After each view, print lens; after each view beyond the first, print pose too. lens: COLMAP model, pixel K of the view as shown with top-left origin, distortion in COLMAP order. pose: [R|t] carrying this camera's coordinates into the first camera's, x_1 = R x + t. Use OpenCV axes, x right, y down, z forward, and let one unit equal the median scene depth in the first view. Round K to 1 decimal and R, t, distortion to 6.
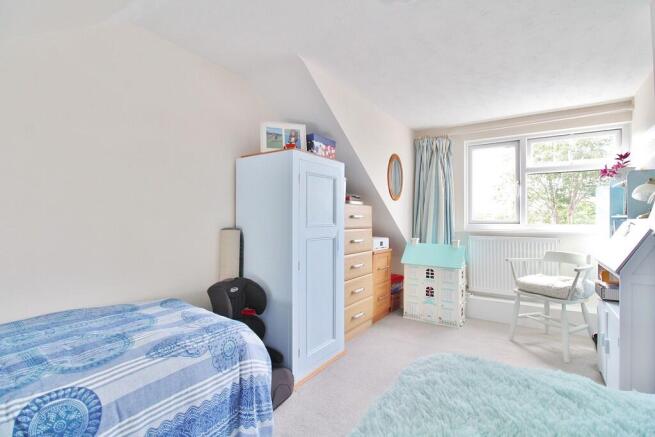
lens RADIAL K [[305.9, 0, 330.1], [0, 305.9, 214.2], [0, 0, 1]] dist [-0.004630, -0.006653]
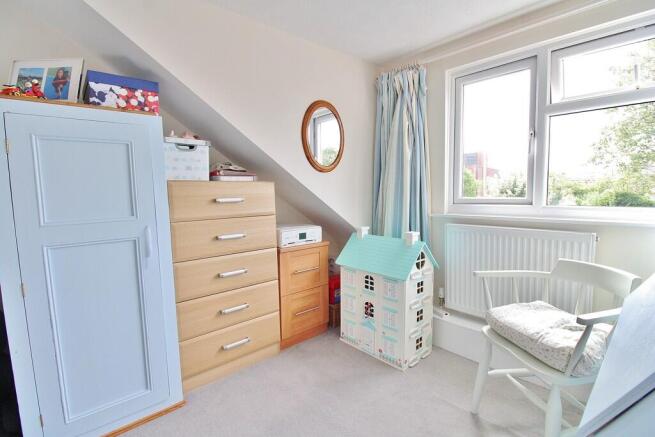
lens RADIAL K [[305.9, 0, 331.0], [0, 305.9, 216.4], [0, 0, 1]] dist [-0.004630, -0.006653]
pose [[0.971270, -0.000980, -0.237980, 0.416316], [0.025313, 0.994744, 0.099216, -0.015624], [0.236632, -0.102389, 0.966189, 0.371572]]
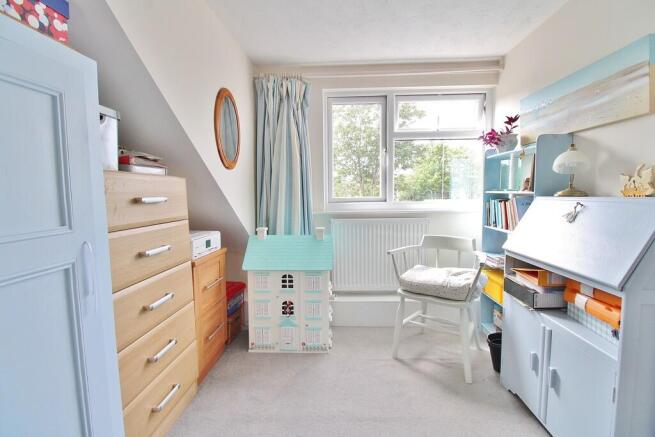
lens RADIAL K [[305.9, 0, 327.7], [0, 305.9, 215.7], [0, 0, 1]] dist [-0.004630, -0.006653]
pose [[0.854659, -0.055557, 0.516209, 0.068967], [0.009515, 0.995767, 0.091415, -0.007888], [-0.519103, -0.073217, 0.851570, 0.412984]]
